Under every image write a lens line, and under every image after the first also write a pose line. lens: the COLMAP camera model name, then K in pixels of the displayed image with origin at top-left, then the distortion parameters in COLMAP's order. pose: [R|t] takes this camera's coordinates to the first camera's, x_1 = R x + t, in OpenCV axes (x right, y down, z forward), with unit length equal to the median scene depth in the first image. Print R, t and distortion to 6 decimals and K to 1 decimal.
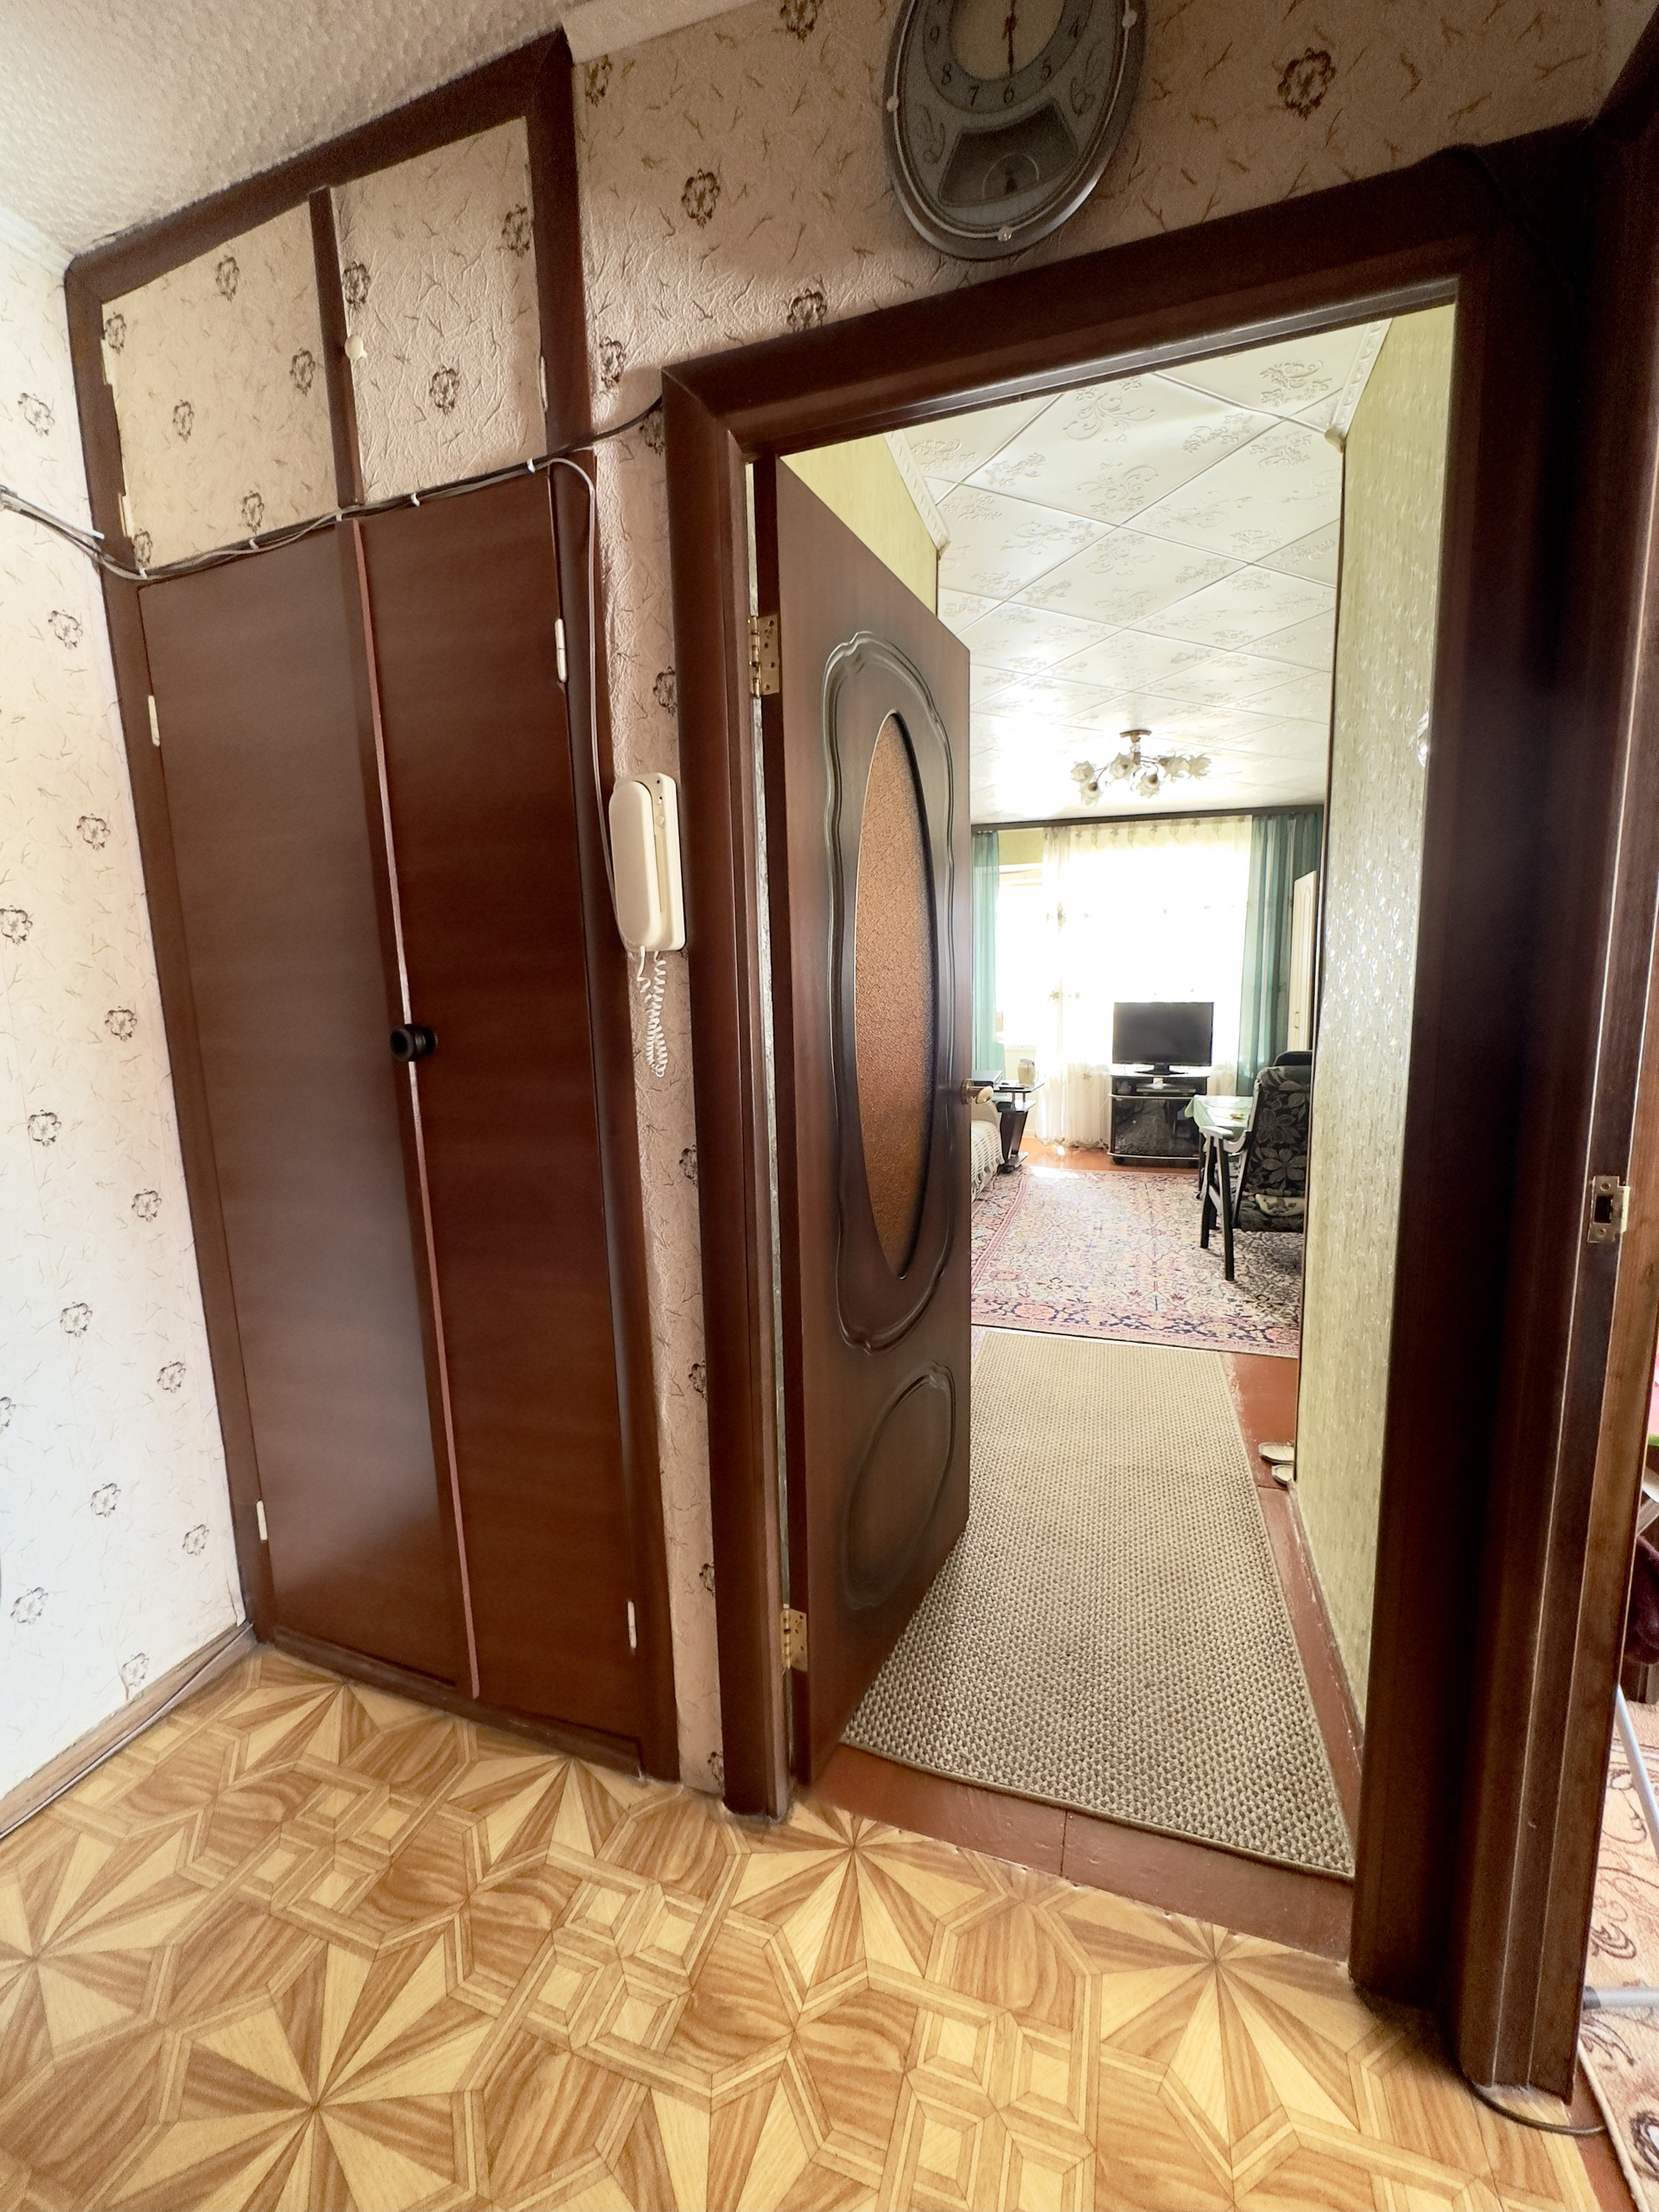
lens RADIAL K [[881.3, 0, 829.2], [0, 881.3, 1102.1], [0, 0, 1]] dist [-0.003074, 0.000710]
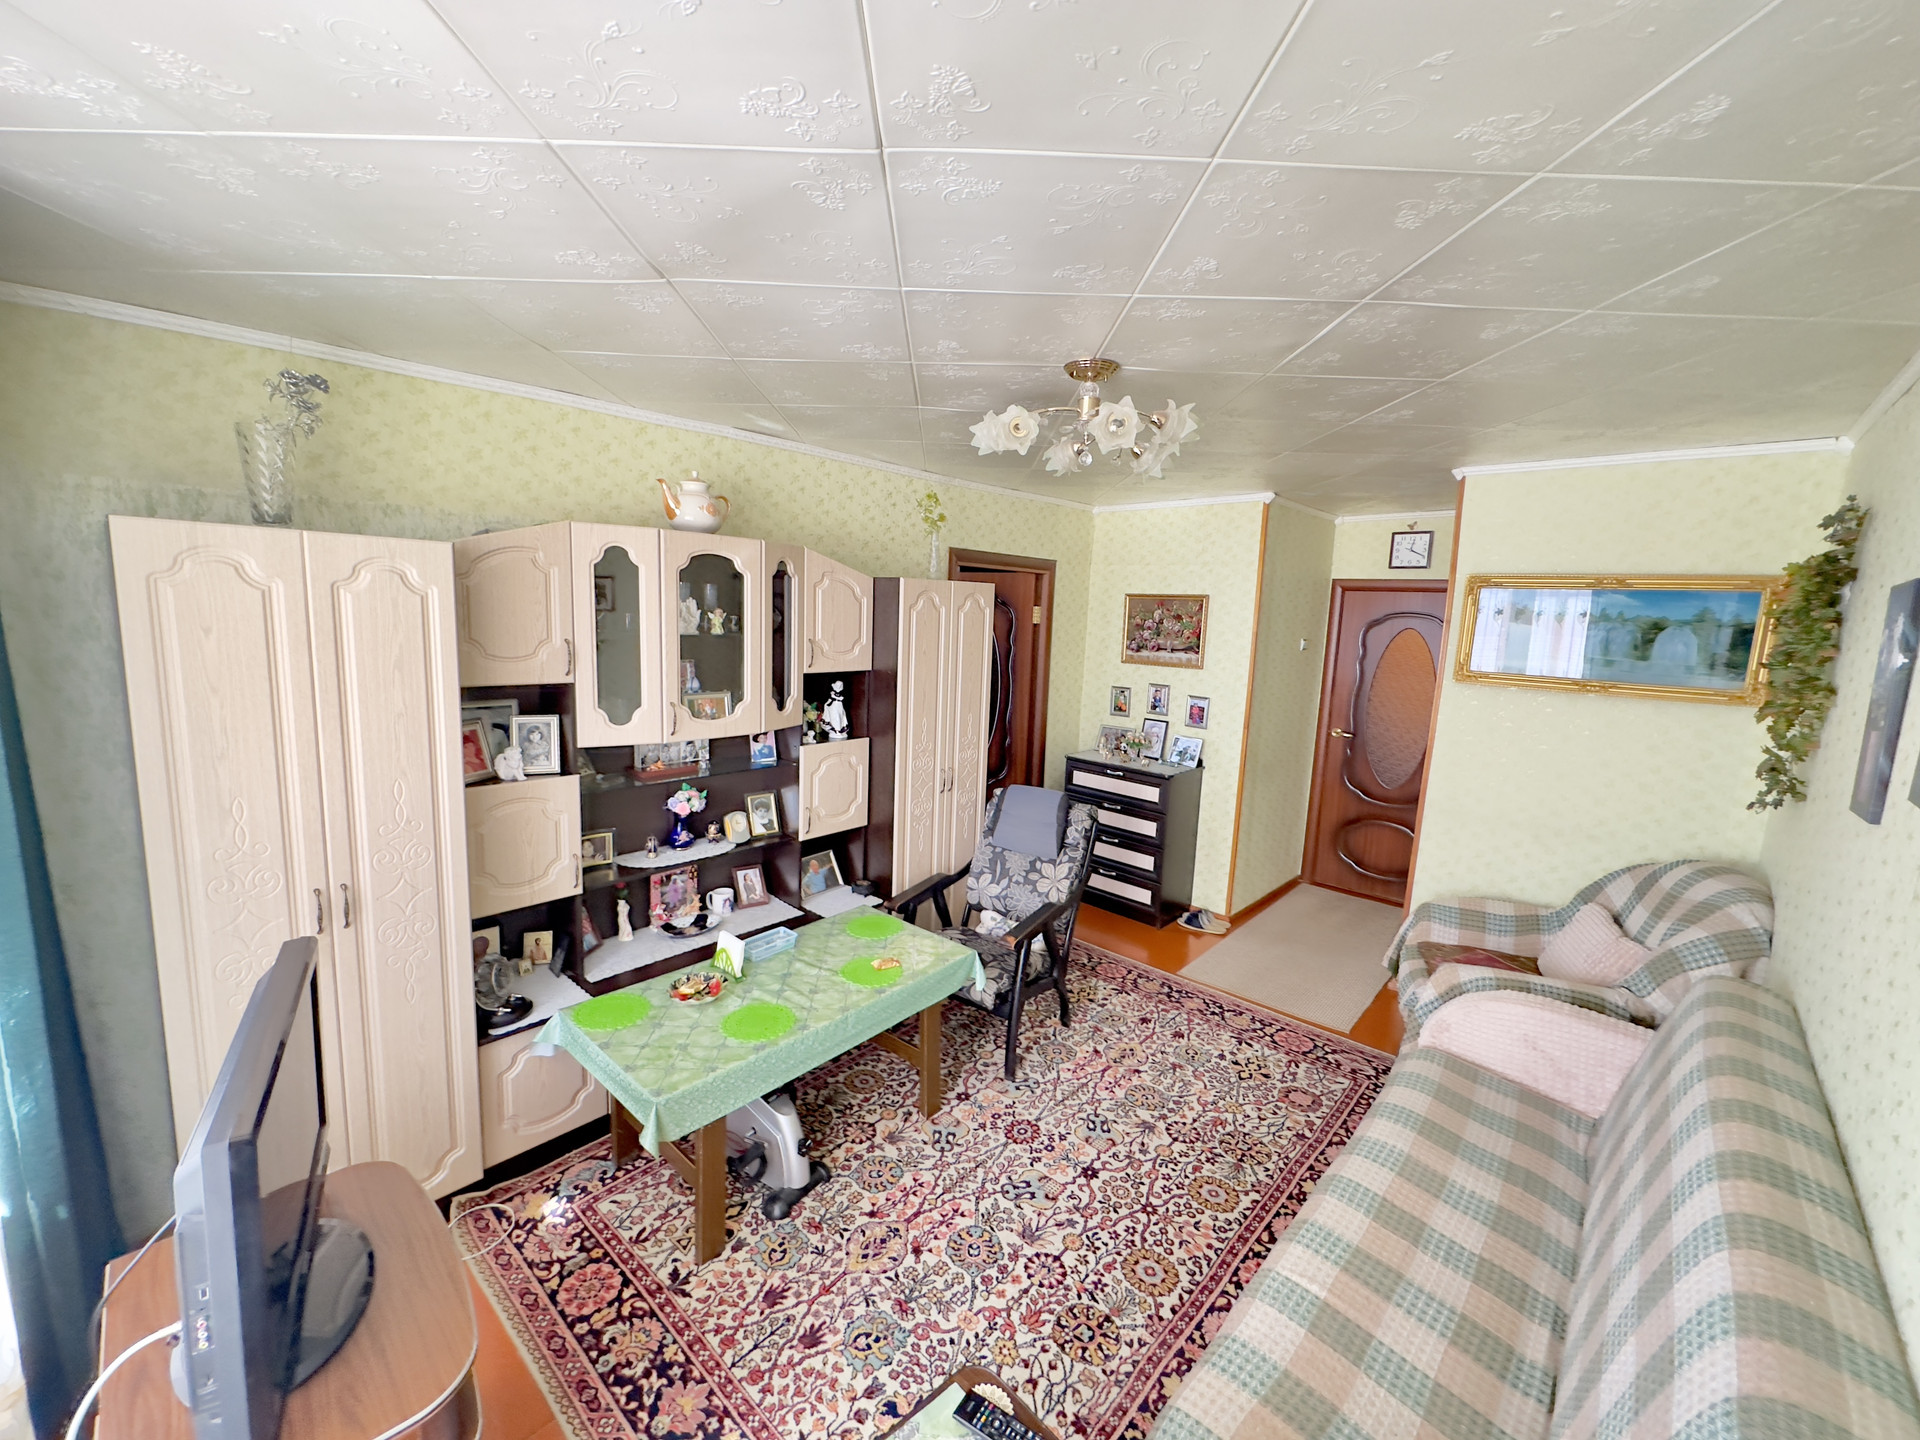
lens RADIAL K [[765.0, 0, 958.0], [0, 765.0, 716.3], [0, 0, 1]] dist [-0.003074, 0.000710]
pose [[-0.914318, -0.069009, 0.399075, 0.615151], [0.035946, 0.967660, 0.249685, -0.946994], [-0.403399, 0.242636, -0.882268, 4.460887]]
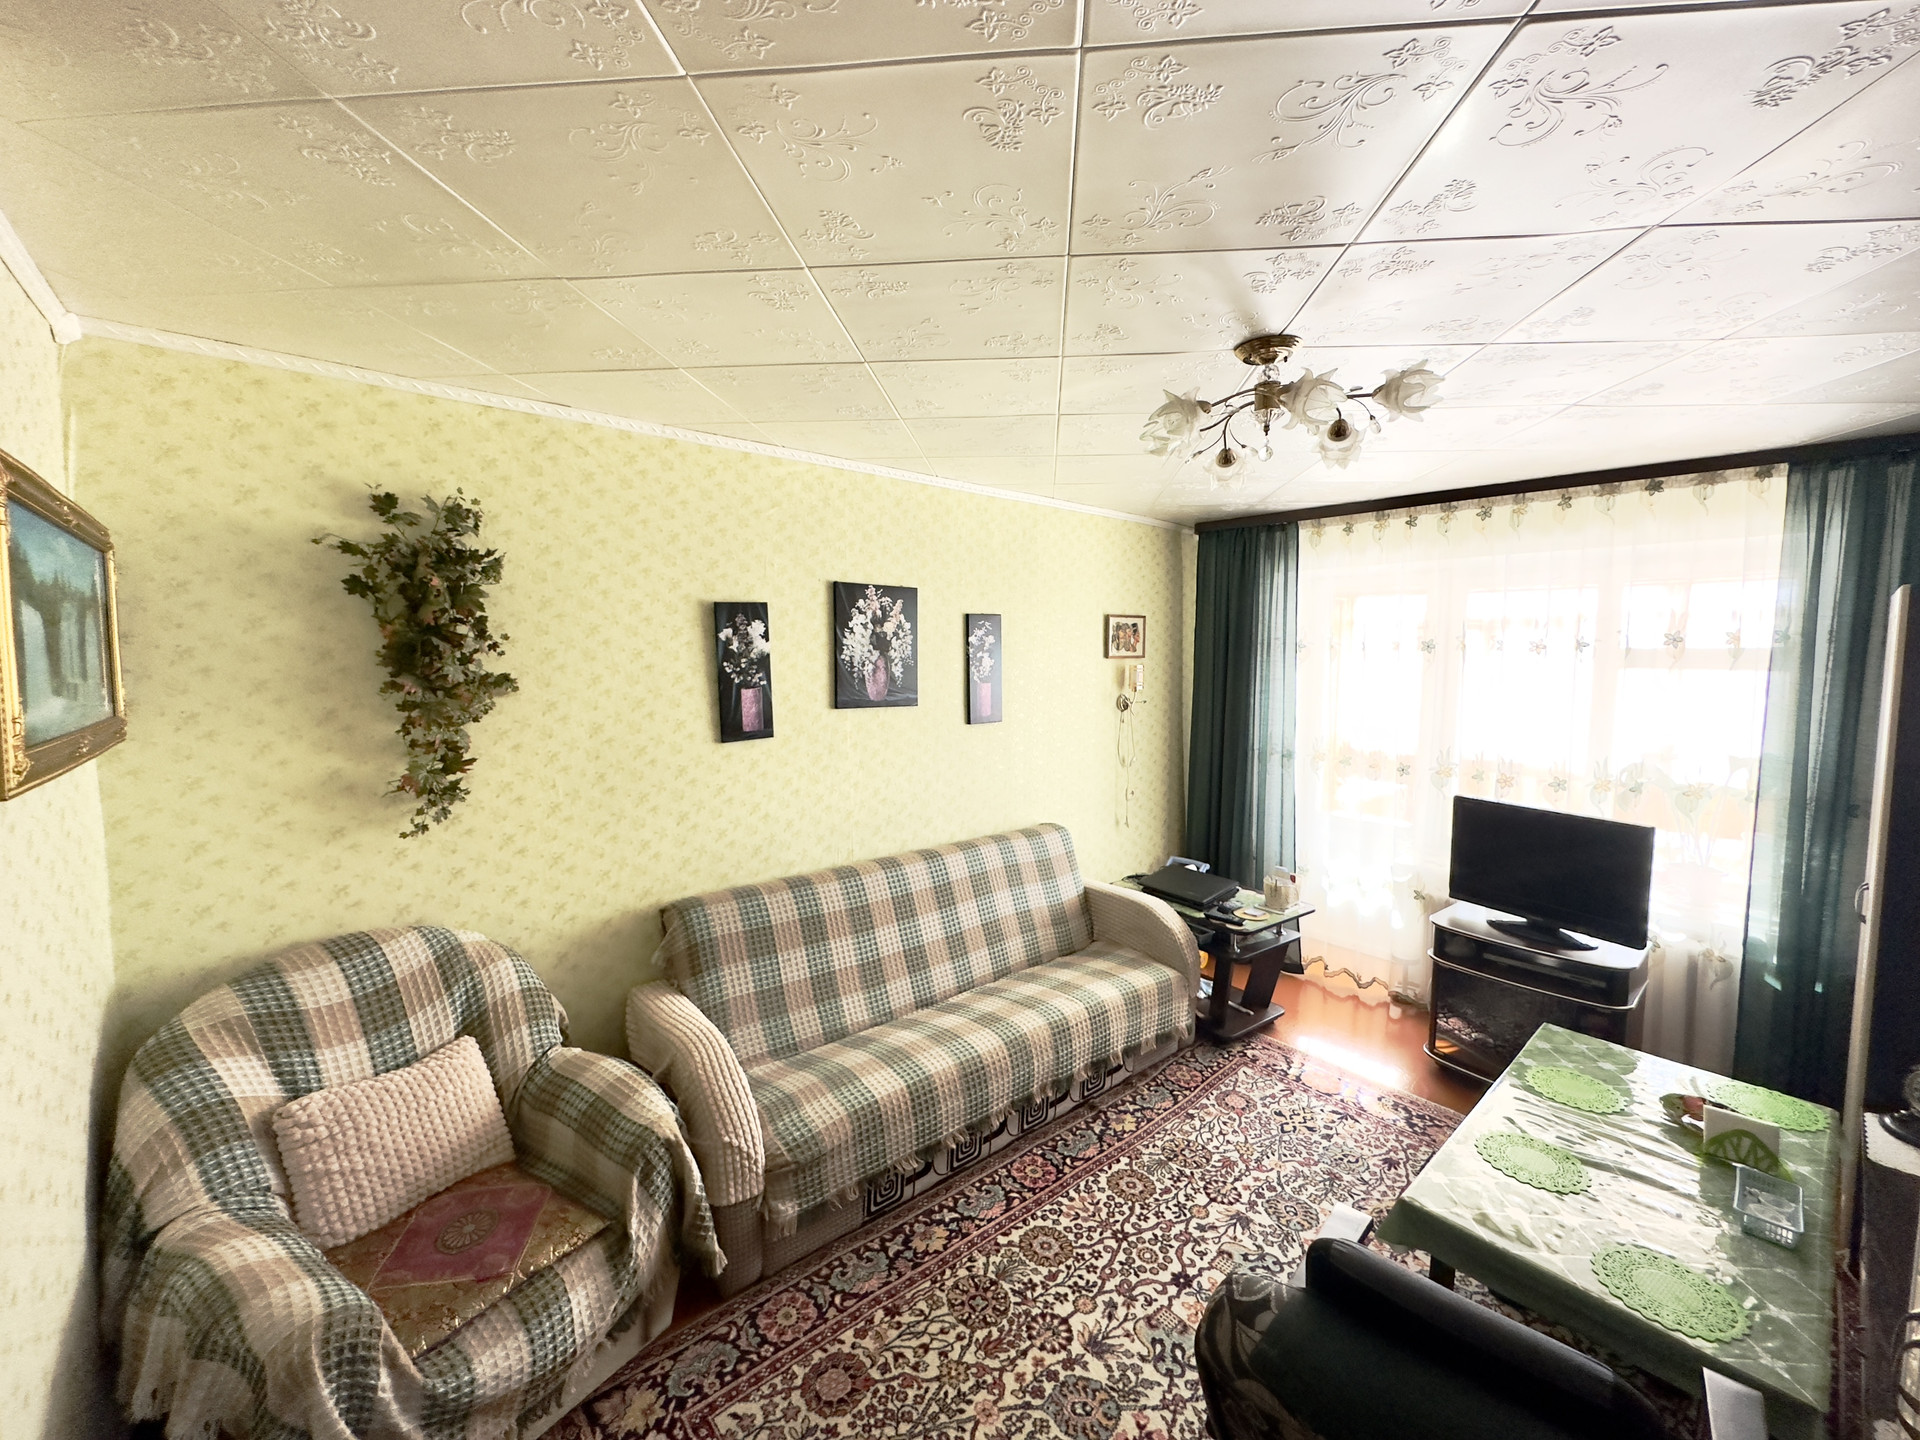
lens RADIAL K [[765.0, 0, 958.8], [0, 765.0, 717.4], [0, 0, 1]] dist [-0.003074, 0.000710]
pose [[0.856057, 0.066263, -0.512616, 1.256008], [-0.086193, 0.996163, -0.015173, -0.549038], [0.509644, 0.057173, 0.858484, 1.607982]]
